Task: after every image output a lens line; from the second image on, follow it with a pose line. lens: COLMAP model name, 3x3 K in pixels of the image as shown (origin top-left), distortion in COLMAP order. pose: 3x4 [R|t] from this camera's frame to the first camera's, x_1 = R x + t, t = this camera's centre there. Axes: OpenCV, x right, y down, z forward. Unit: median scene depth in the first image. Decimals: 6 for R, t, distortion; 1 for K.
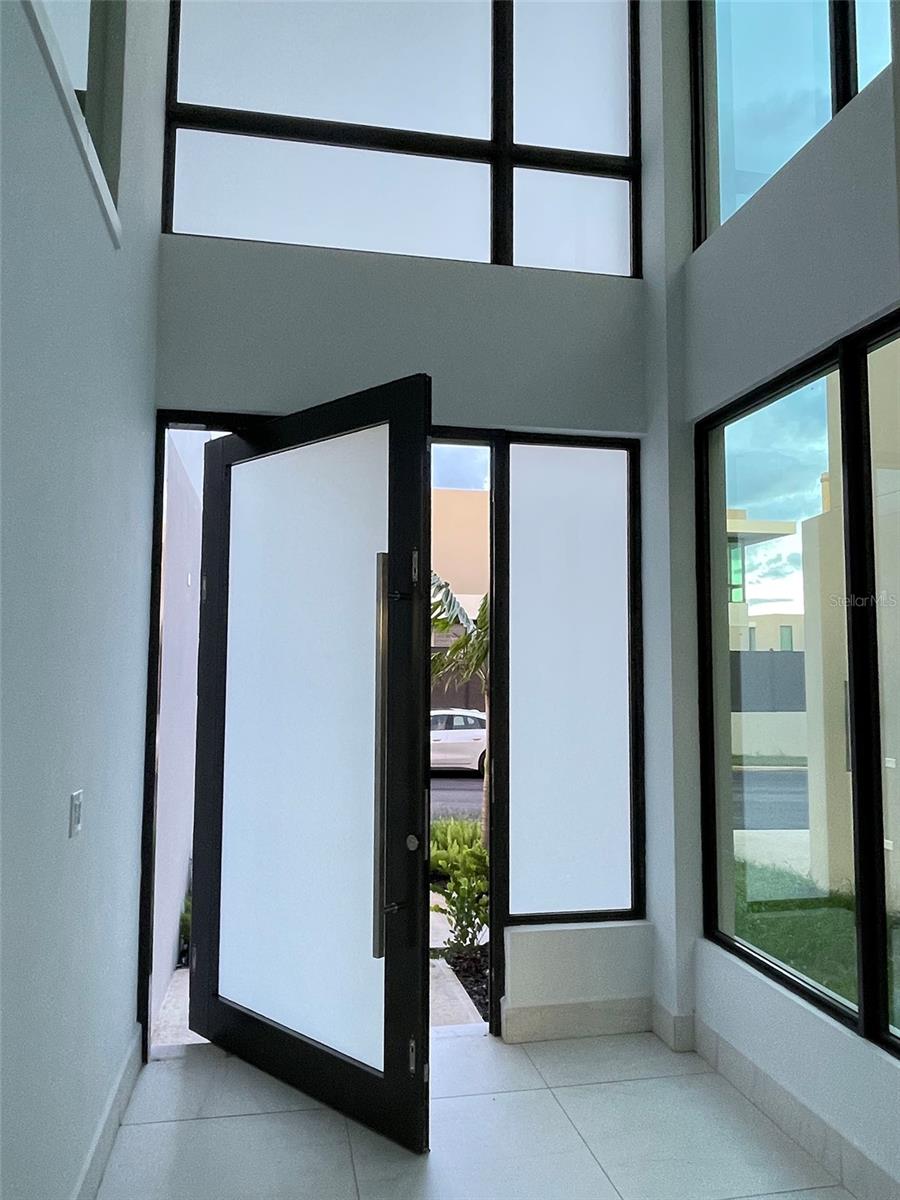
lens RADIAL K [[887.3, 0, 448.9], [0, 887.3, 596.3], [0, 0, 1]] dist [-0.010930, 0.005123]
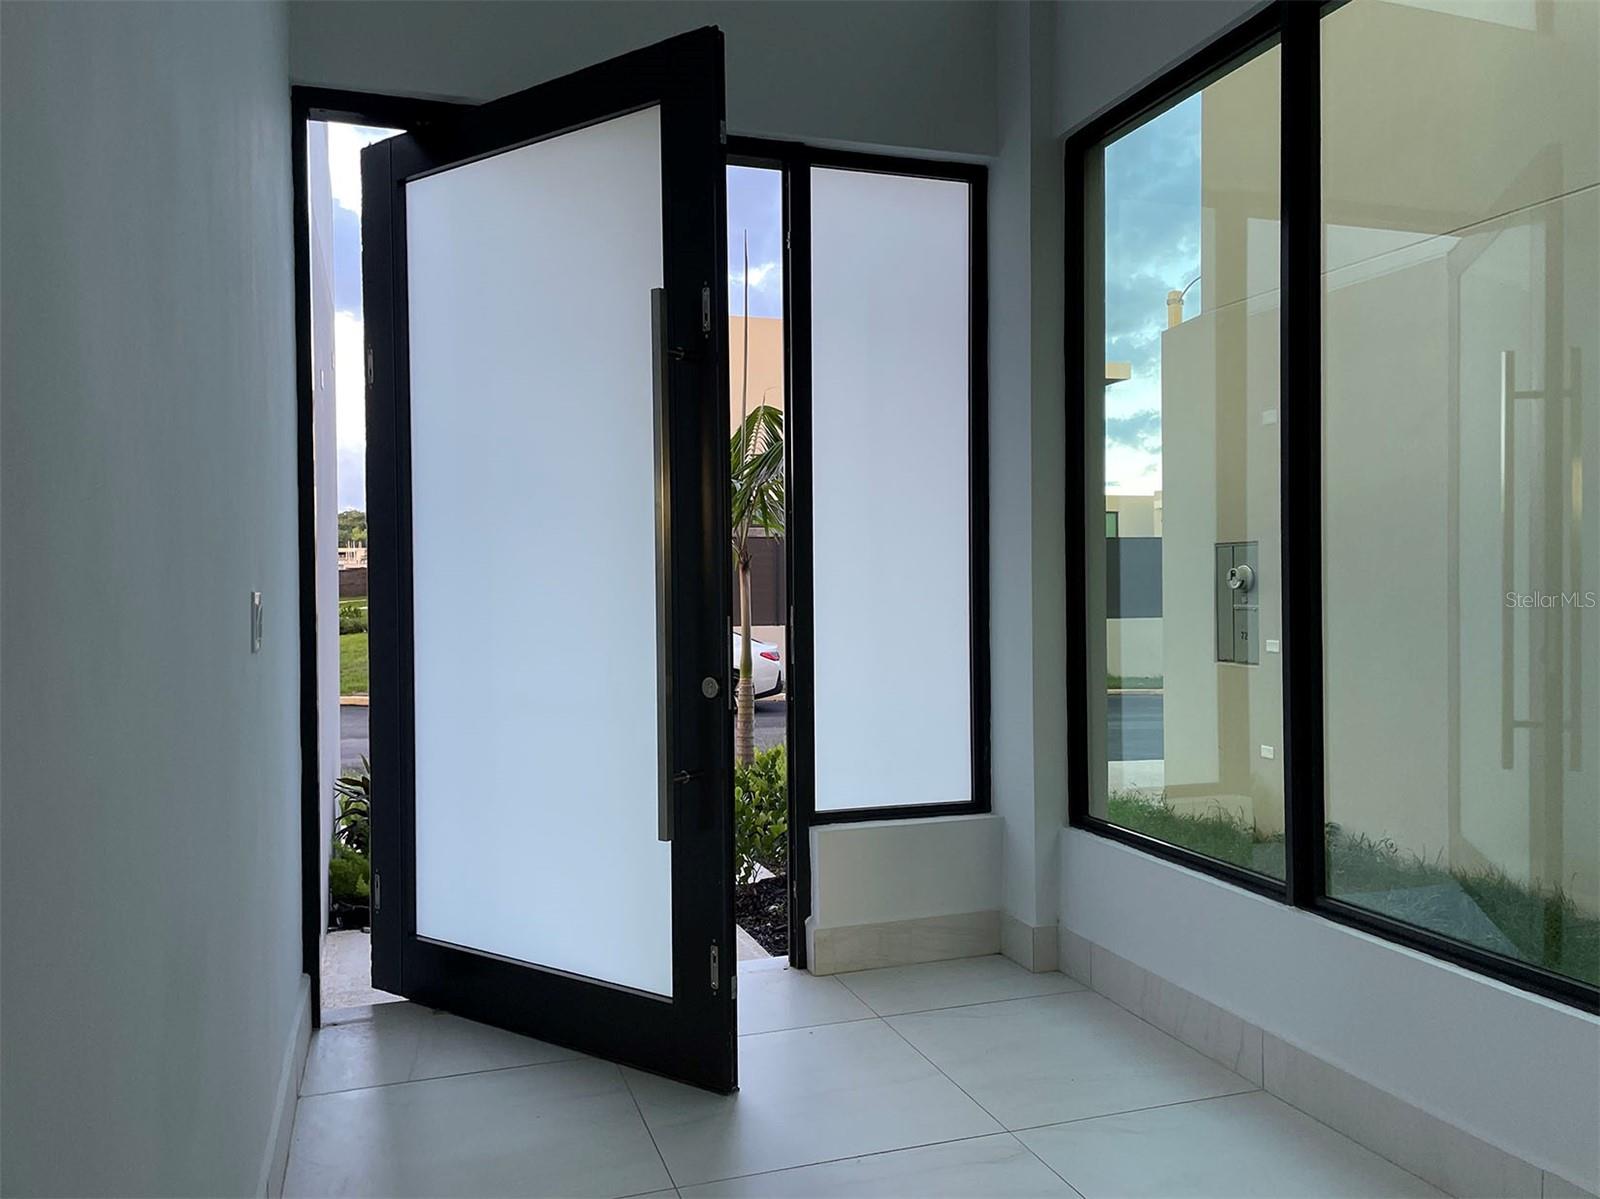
lens RADIAL K [[1244.7, 0, 804.2], [0, 1244.7, 600.3], [0, 0, 1]] dist [0.076797, -0.062275]
pose [[0.991510, -0.016007, 0.129043, -0.076891], [0.003965, 0.995655, 0.093039, 0.086856], [-0.129972, -0.091738, 0.987265, -0.023722]]
